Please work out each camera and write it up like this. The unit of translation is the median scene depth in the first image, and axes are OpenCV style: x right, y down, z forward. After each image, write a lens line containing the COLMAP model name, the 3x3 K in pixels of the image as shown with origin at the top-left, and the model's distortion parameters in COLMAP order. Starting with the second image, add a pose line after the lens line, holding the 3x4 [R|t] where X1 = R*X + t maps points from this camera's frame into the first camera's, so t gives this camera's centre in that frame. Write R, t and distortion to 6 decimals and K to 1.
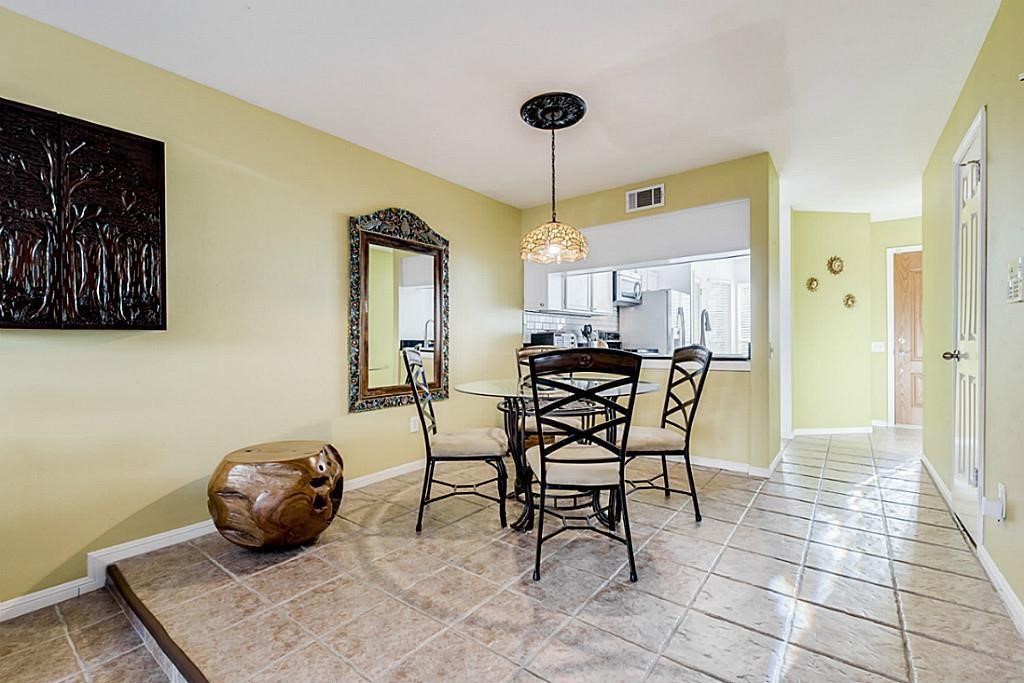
lens RADIAL K [[440.2, 0, 509.7], [0, 440.2, 342.7], [0, 0, 1]] dist [0.000192, -0.001862]
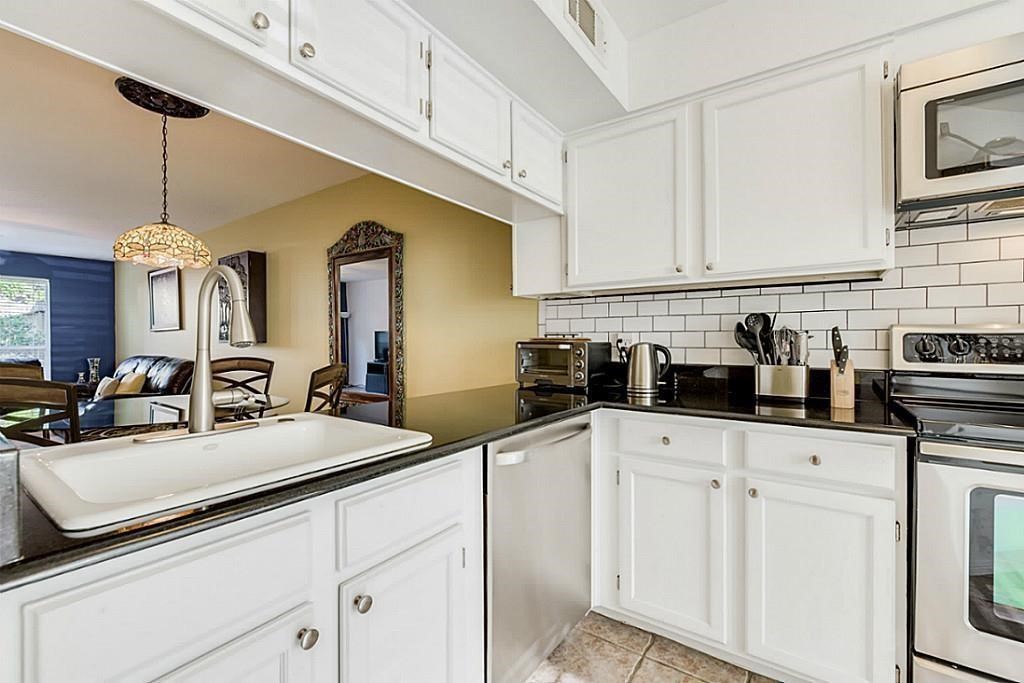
lens RADIAL K [[440.2, 0, 508.6], [0, 440.2, 340.3], [0, 0, 1]] dist [0.000192, -0.001862]
pose [[0.042602, 0.008623, -0.999055, 0.726360], [-0.001678, 0.999962, 0.008559, -0.033747], [0.999091, 0.001312, 0.042615, 1.182764]]
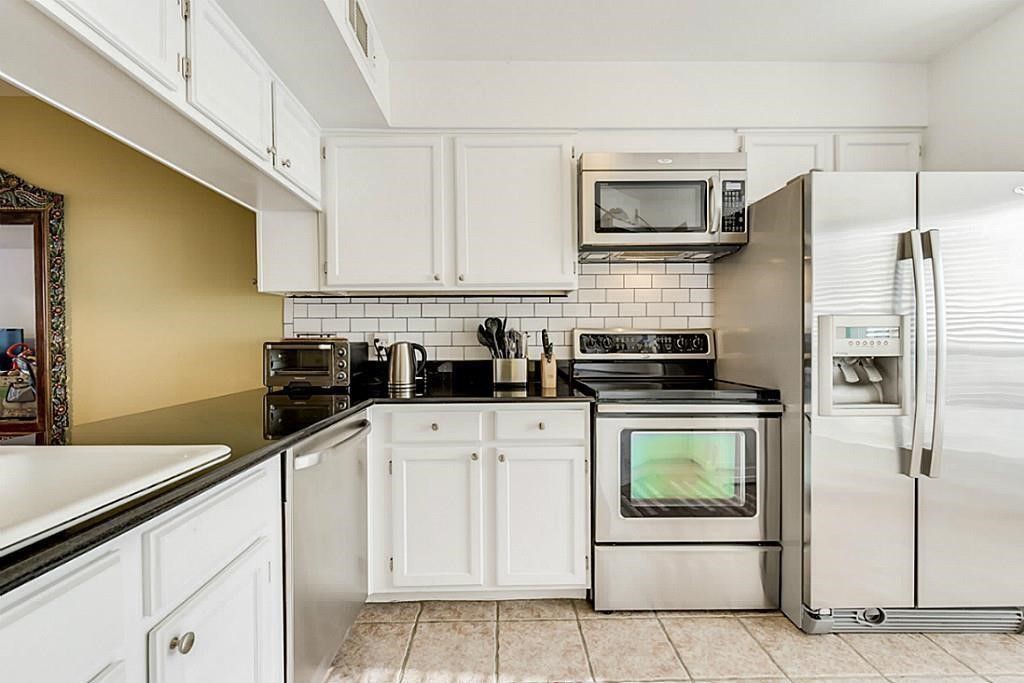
lens RADIAL K [[440.2, 0, 509.7], [0, 440.2, 340.6], [0, 0, 1]] dist [0.000192, -0.001862]
pose [[0.626082, 0.007671, -0.779720, 0.740935], [-0.000766, 0.999957, 0.009222, -0.033858], [0.779757, -0.005177, 0.626061, 1.114911]]
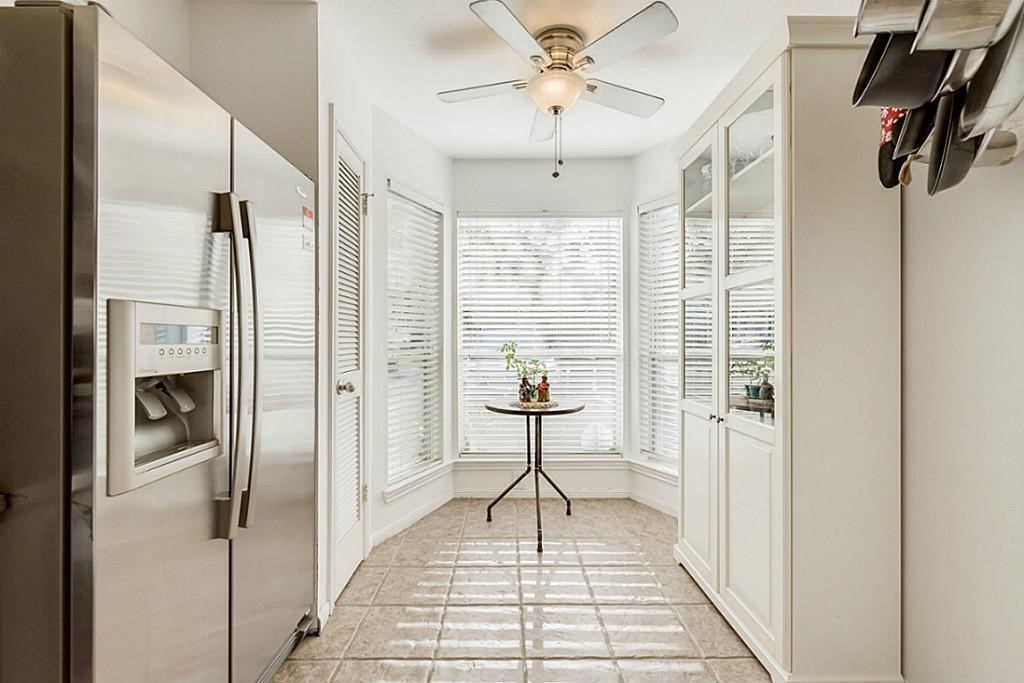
lens RADIAL K [[440.2, 0, 513.6], [0, 440.2, 343.9], [0, 0, 1]] dist [0.000192, -0.001862]
pose [[0.788617, 0.002507, 0.614879, 0.619511], [-0.000035, 0.999992, -0.004032, -0.031498], [-0.614885, 0.003158, 0.788611, 1.324424]]
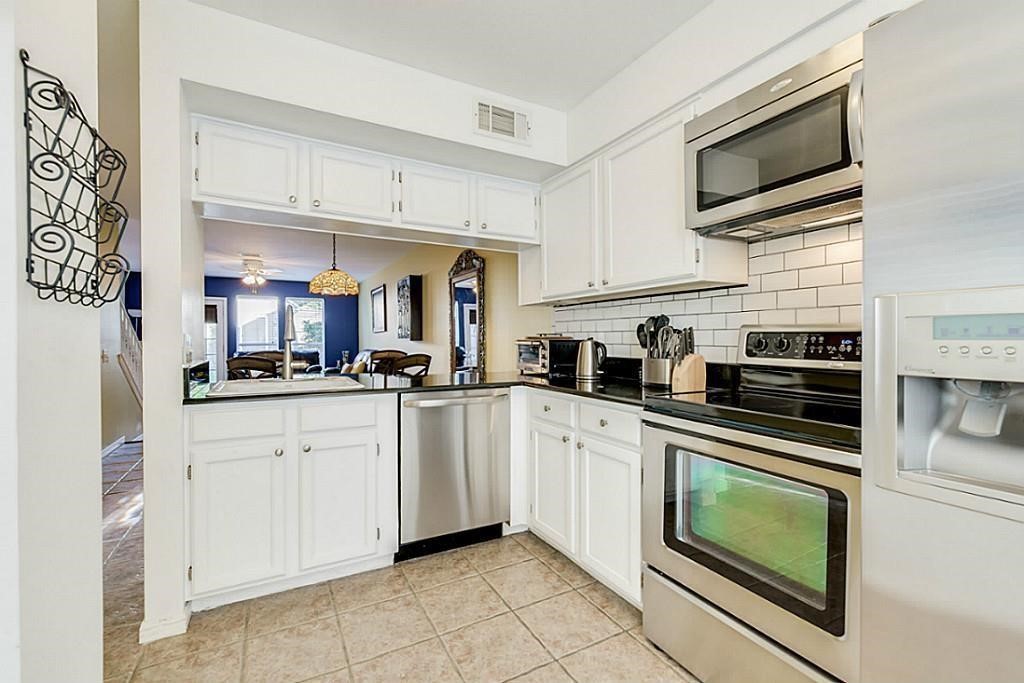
lens RADIAL K [[440.2, 0, 508.0], [0, 440.2, 339.6], [0, 0, 1]] dist [0.000192, -0.001862]
pose [[-0.406974, 0.010511, -0.913379, 0.879835], [0.002869, 0.999944, 0.010229, -0.034925], [0.913435, 0.001543, -0.406982, 1.537890]]
